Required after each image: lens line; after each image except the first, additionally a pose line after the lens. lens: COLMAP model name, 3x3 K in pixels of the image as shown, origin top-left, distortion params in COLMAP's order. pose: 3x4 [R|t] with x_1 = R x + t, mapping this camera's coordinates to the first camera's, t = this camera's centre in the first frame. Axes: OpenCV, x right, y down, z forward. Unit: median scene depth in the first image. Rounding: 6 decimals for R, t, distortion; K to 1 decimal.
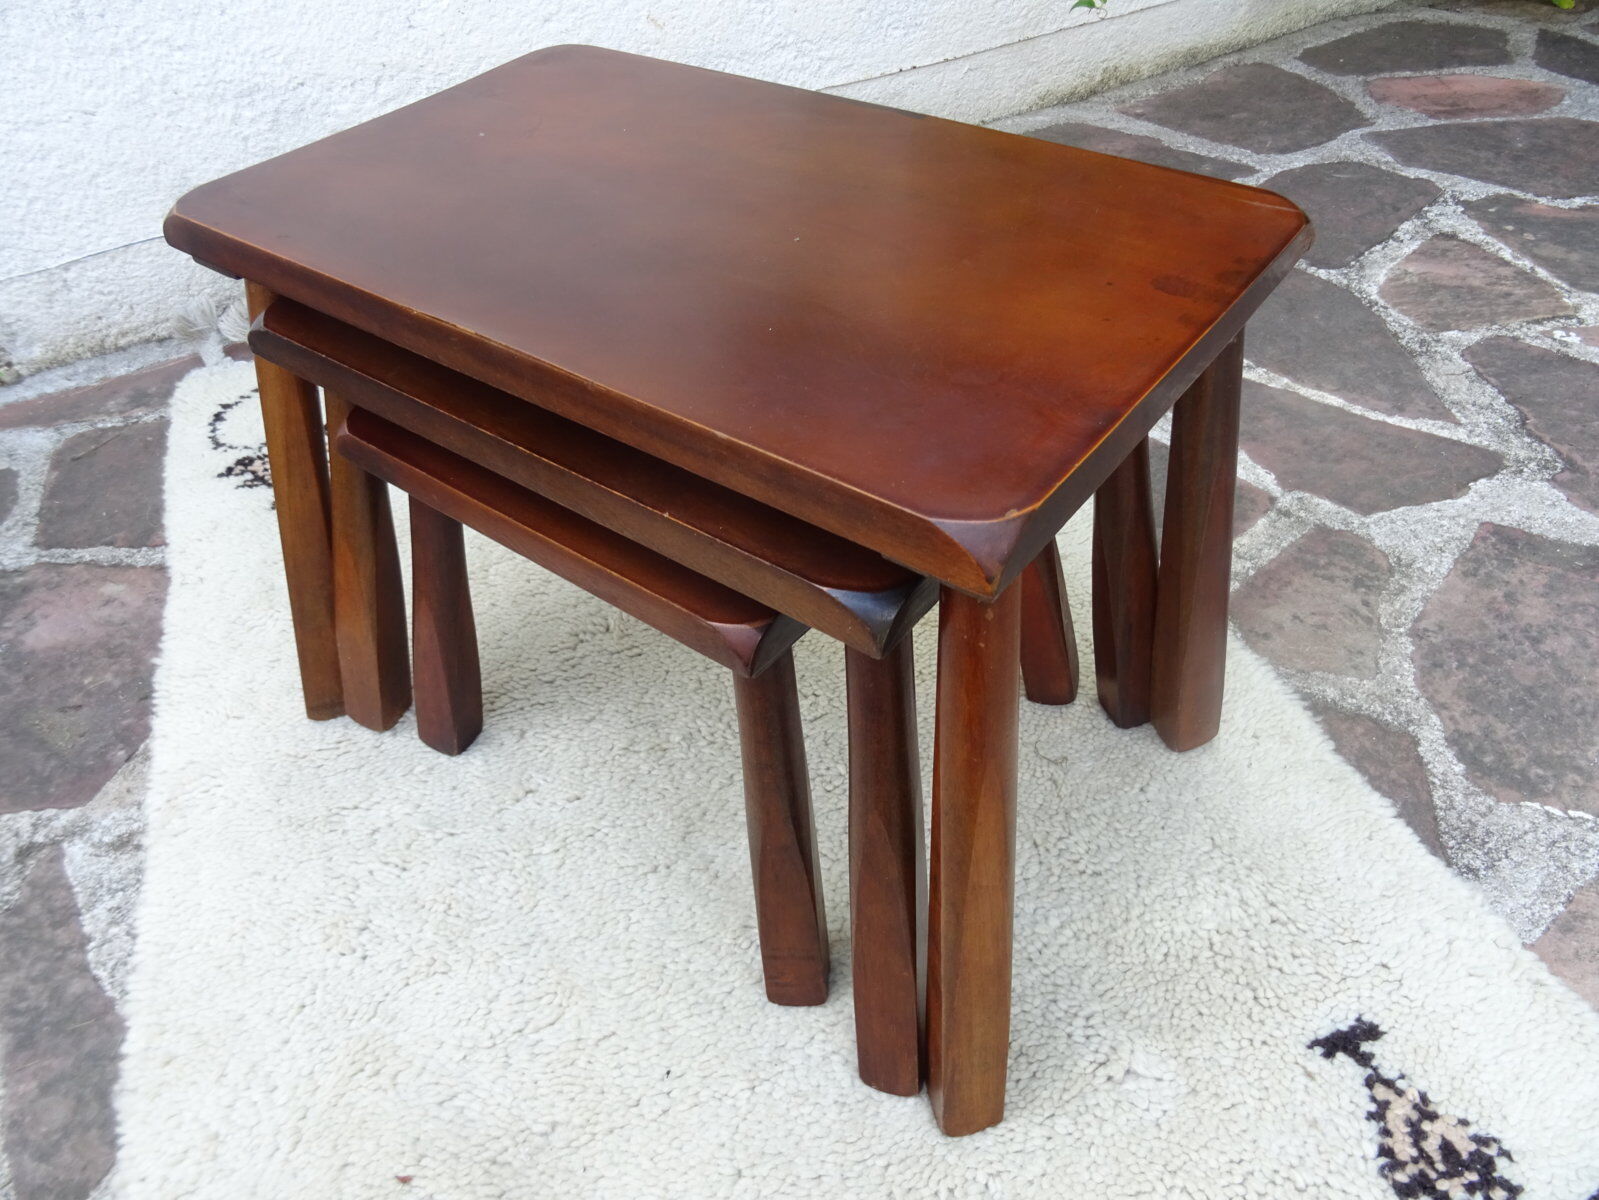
lens RADIAL K [[1141.1, 0, 801.4], [0, 1141.1, 602.3], [0, 0, 1]] dist [-0.000977, -0.001431]
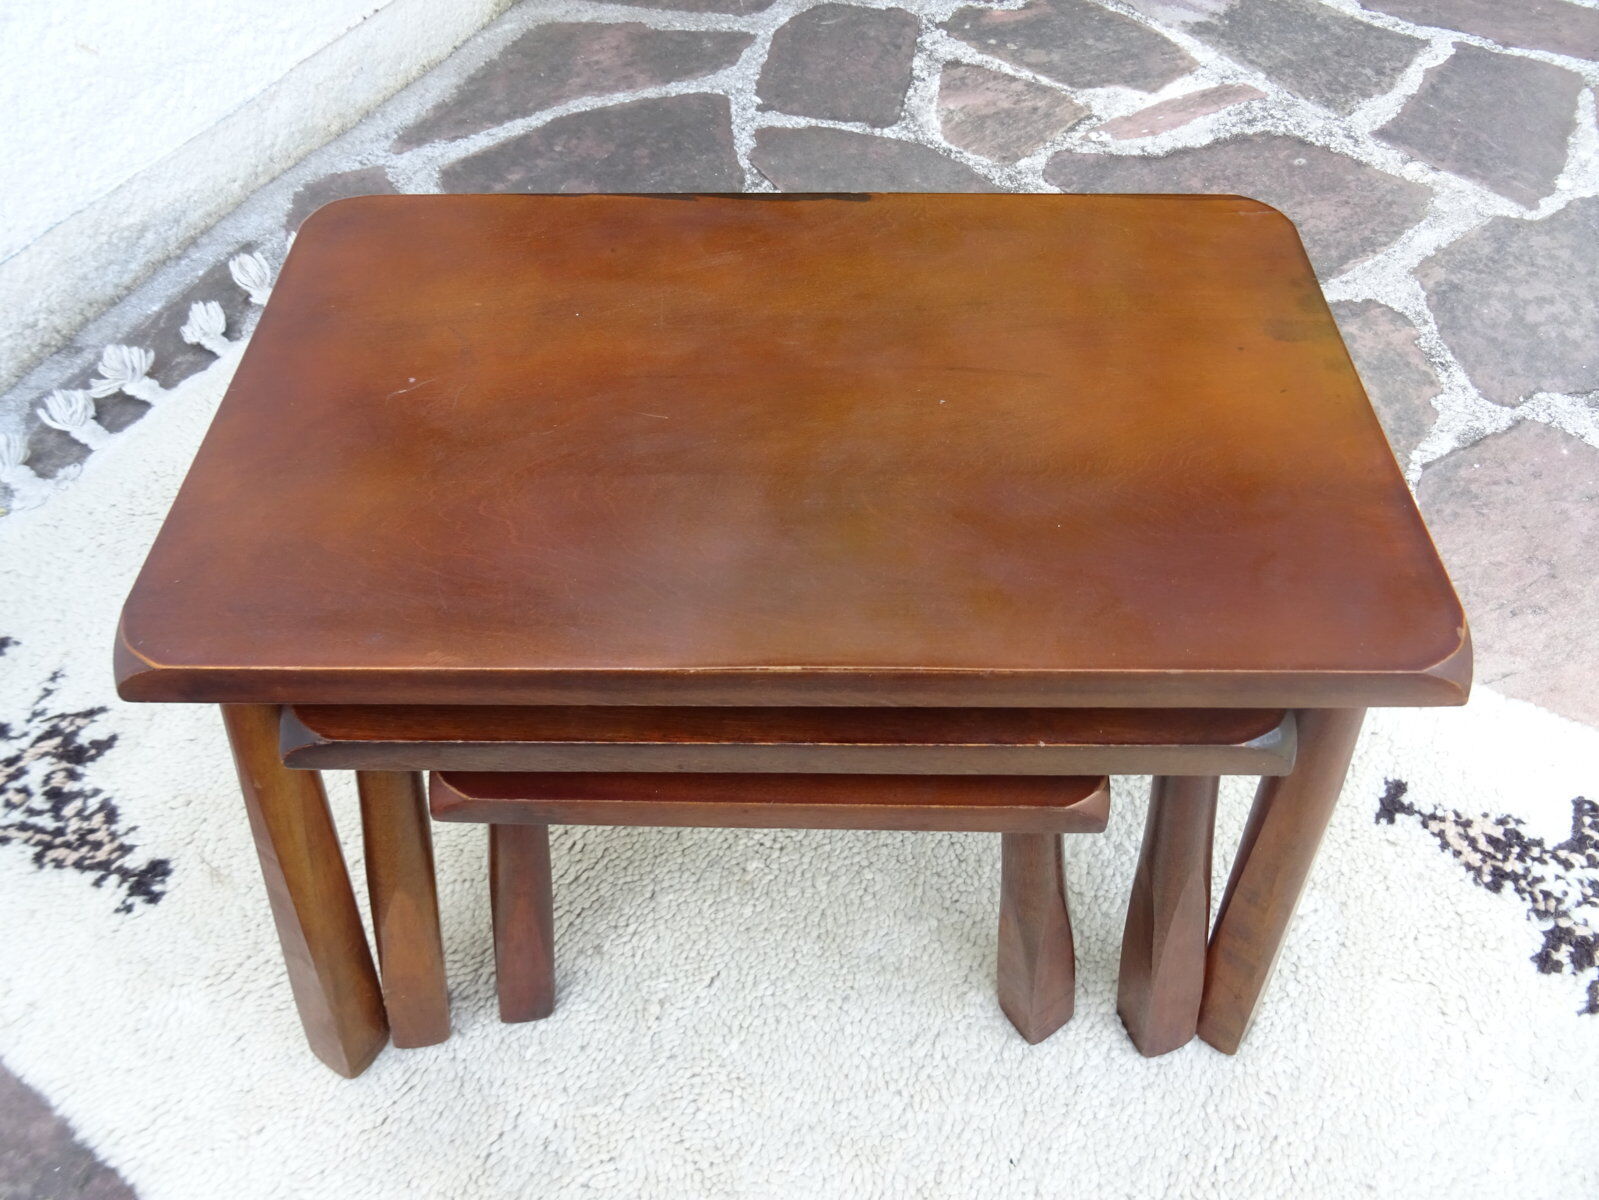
lens RADIAL K [[1141.1, 0, 797.3], [0, 1141.1, 601.2], [0, 0, 1]] dist [-0.000977, -0.001431]
pose [[0.802688, -0.444325, 0.397827, -0.271287], [0.380144, 0.895158, 0.232773, -0.215379], [-0.459545, -0.035612, 0.887440, 0.102911]]
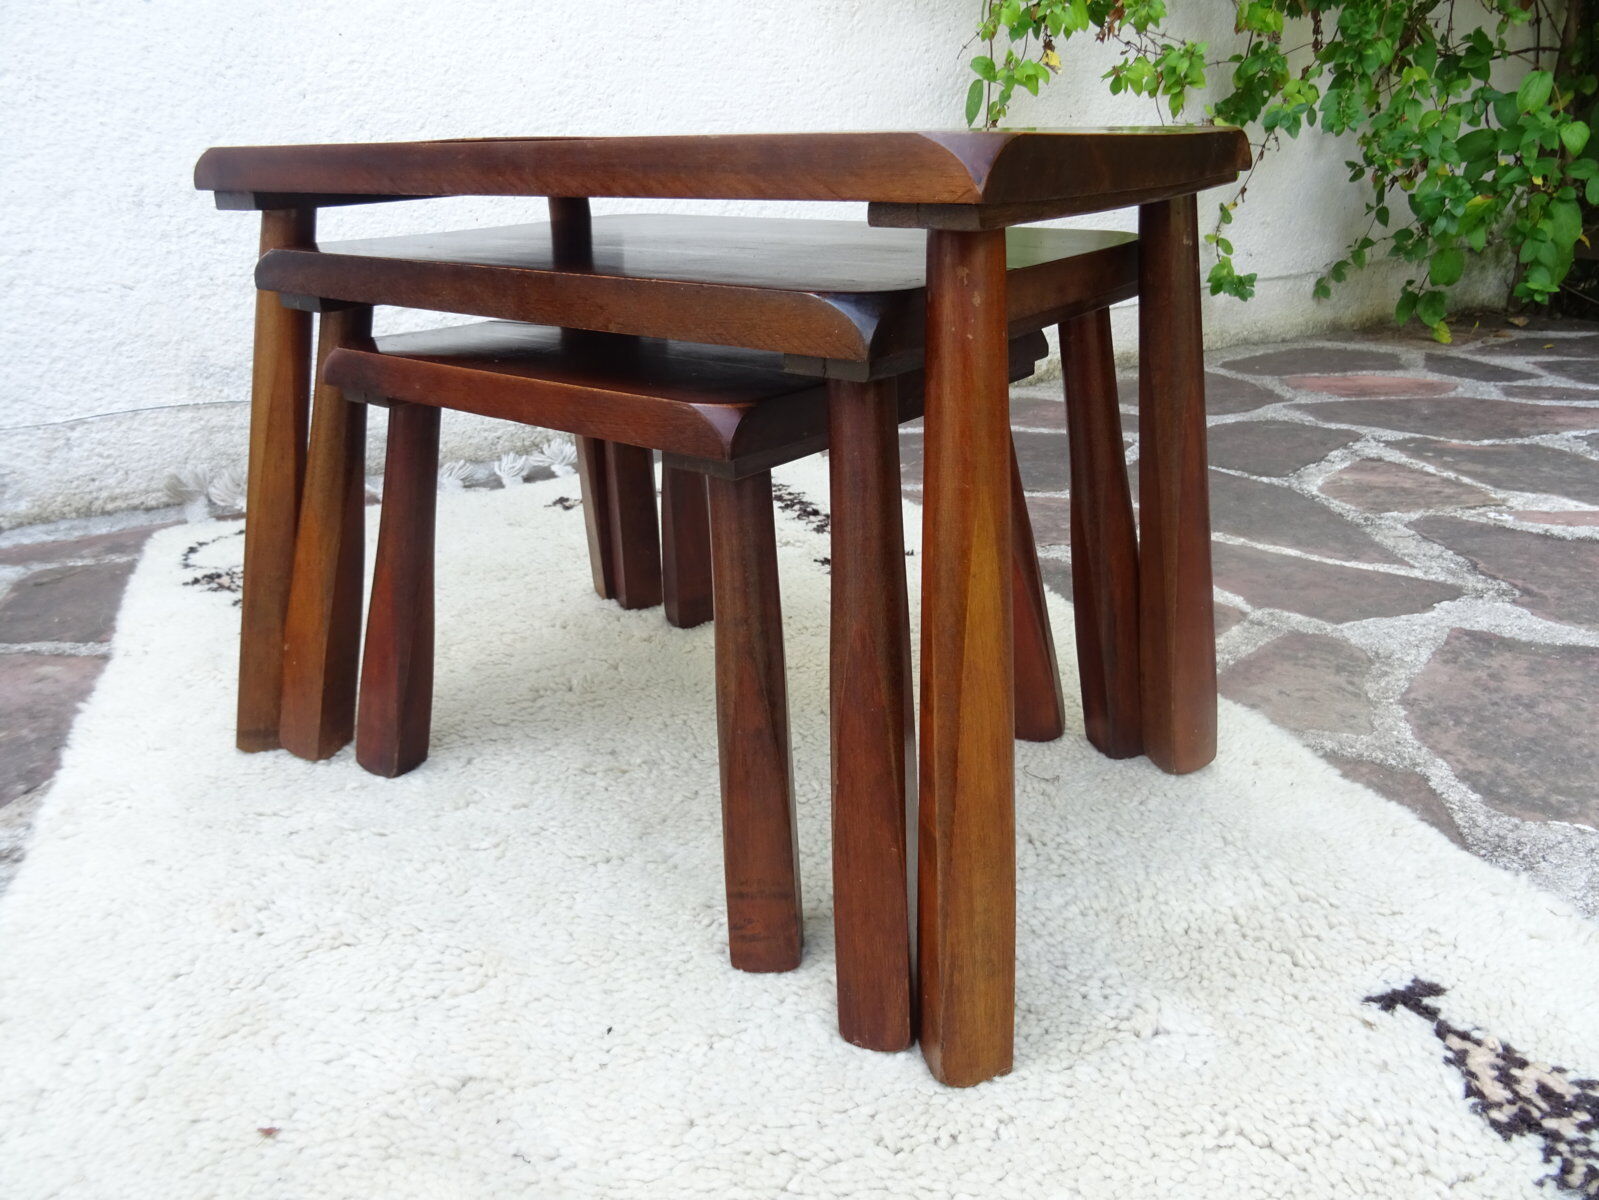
lens RADIAL K [[1141.1, 0, 801.3], [0, 1141.1, 604.1], [0, 0, 1]] dist [-0.000977, -0.001431]
pose [[0.999365, 0.023073, 0.027140, -0.003781], [-0.012283, 0.938360, -0.345440, 0.236964], [-0.033438, 0.344888, 0.938048, 0.062722]]
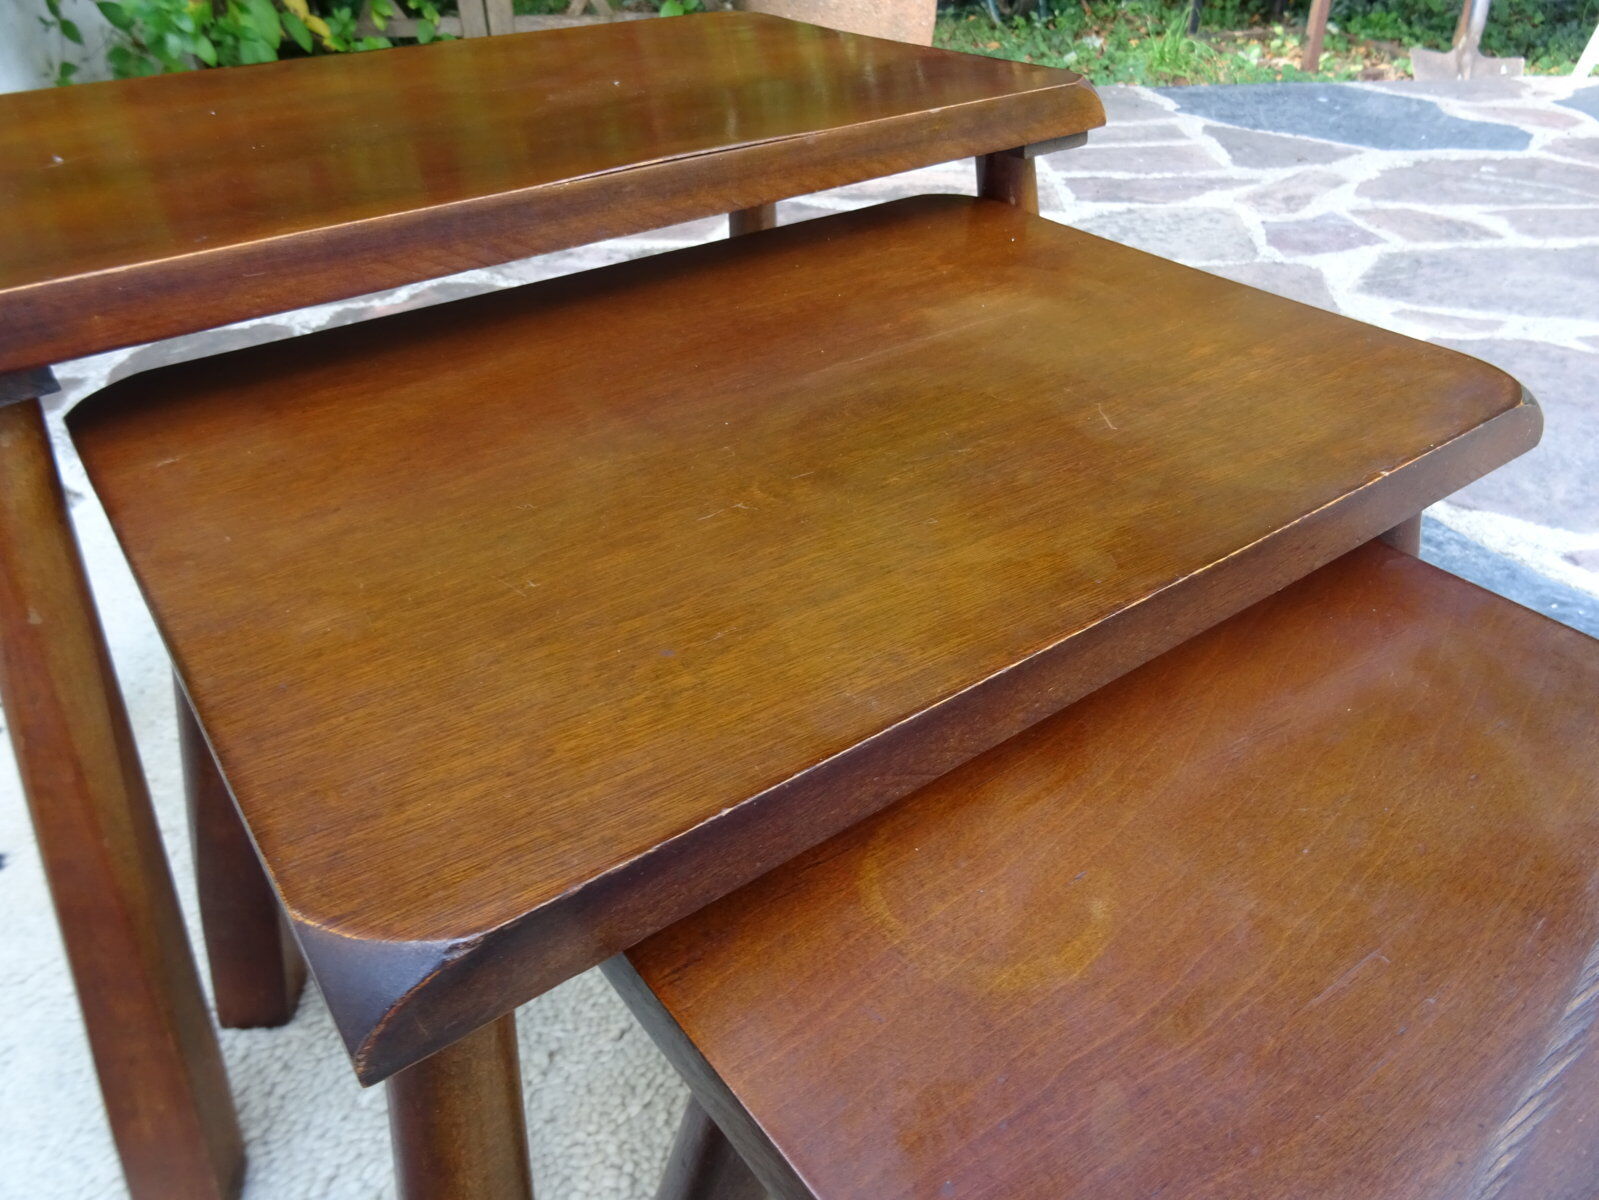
lens RADIAL K [[1141.1, 0, 799.4], [0, 1141.1, 603.5], [0, 0, 1]] dist [-0.000977, -0.001431]
pose [[0.433189, -0.478685, 0.763680, -0.122177], [0.600184, 0.785325, 0.151805, -0.090933], [-0.672404, 0.392588, 0.627493, 0.277246]]
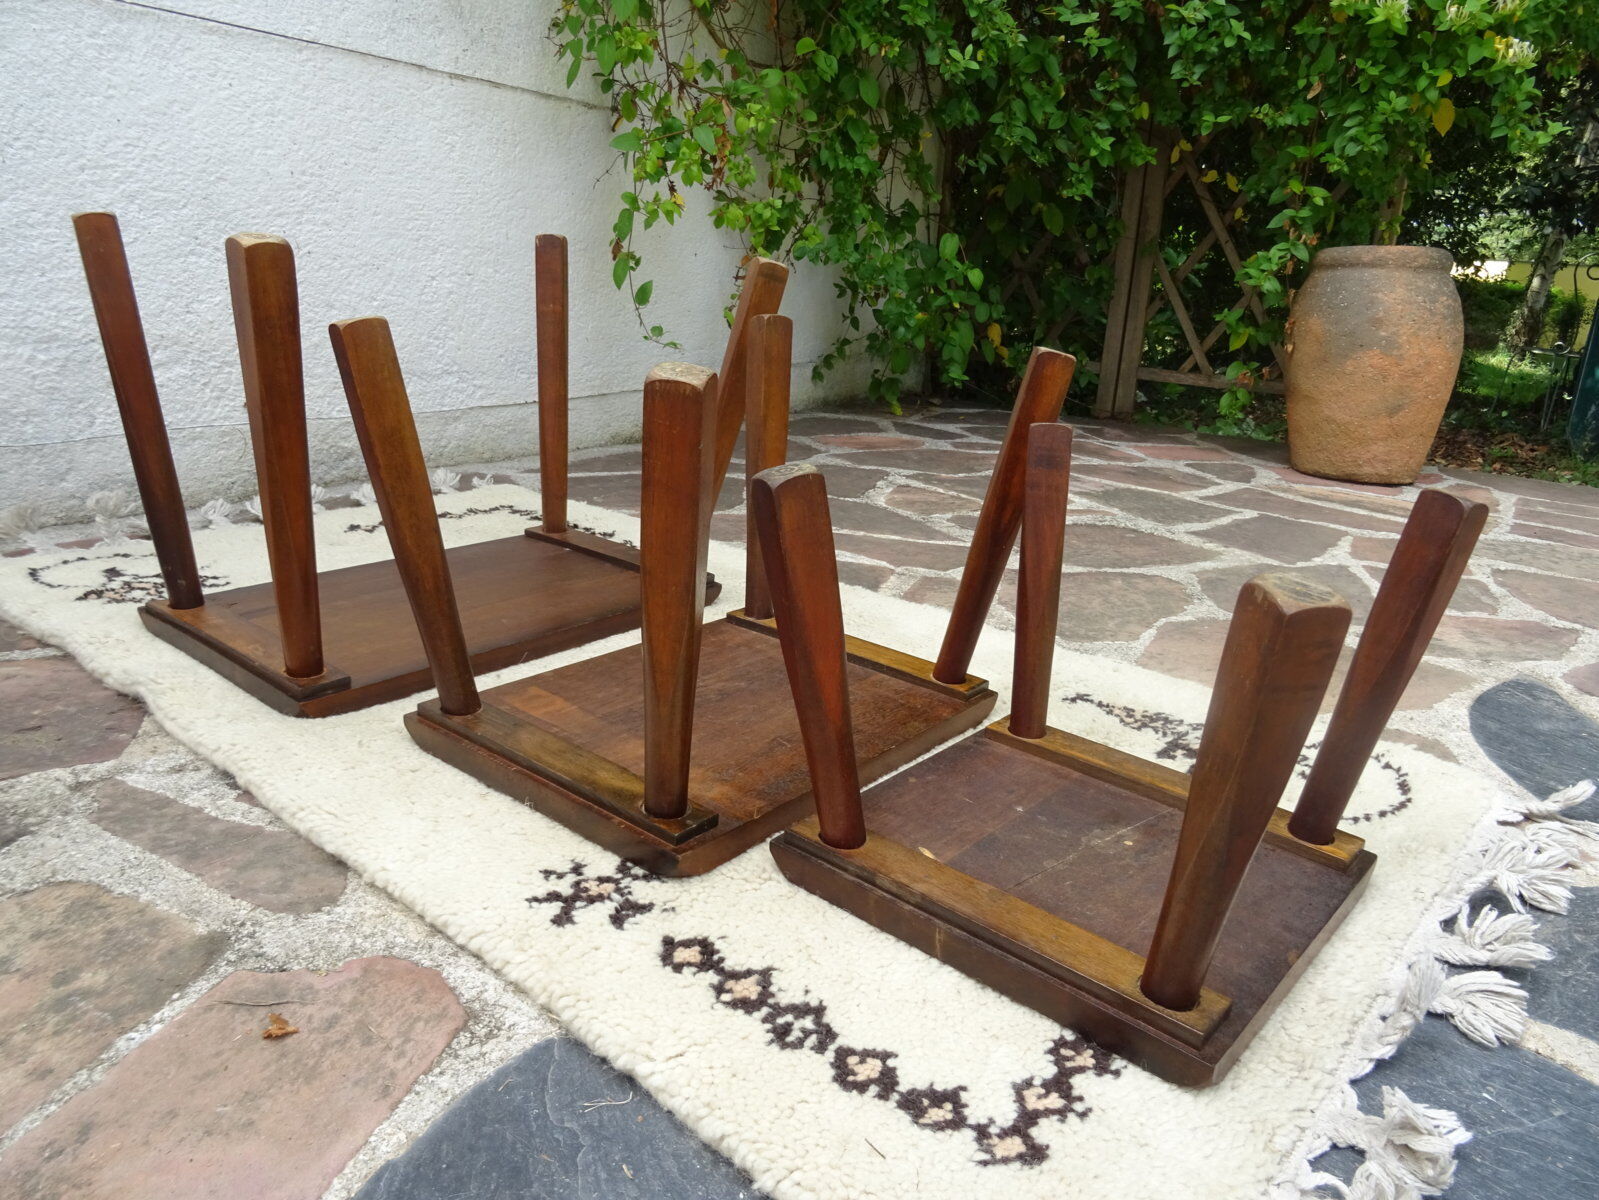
lens RADIAL K [[1141.1, 0, 804.1], [0, 1141.1, 599.8], [0, 0, 1]] dist [-0.000977, -0.001431]
pose [[0.866474, -0.040597, 0.497568, -0.448517], [0.246770, 0.901238, -0.356196, 0.447656], [-0.433967, 0.431419, 0.790917, -0.166486]]
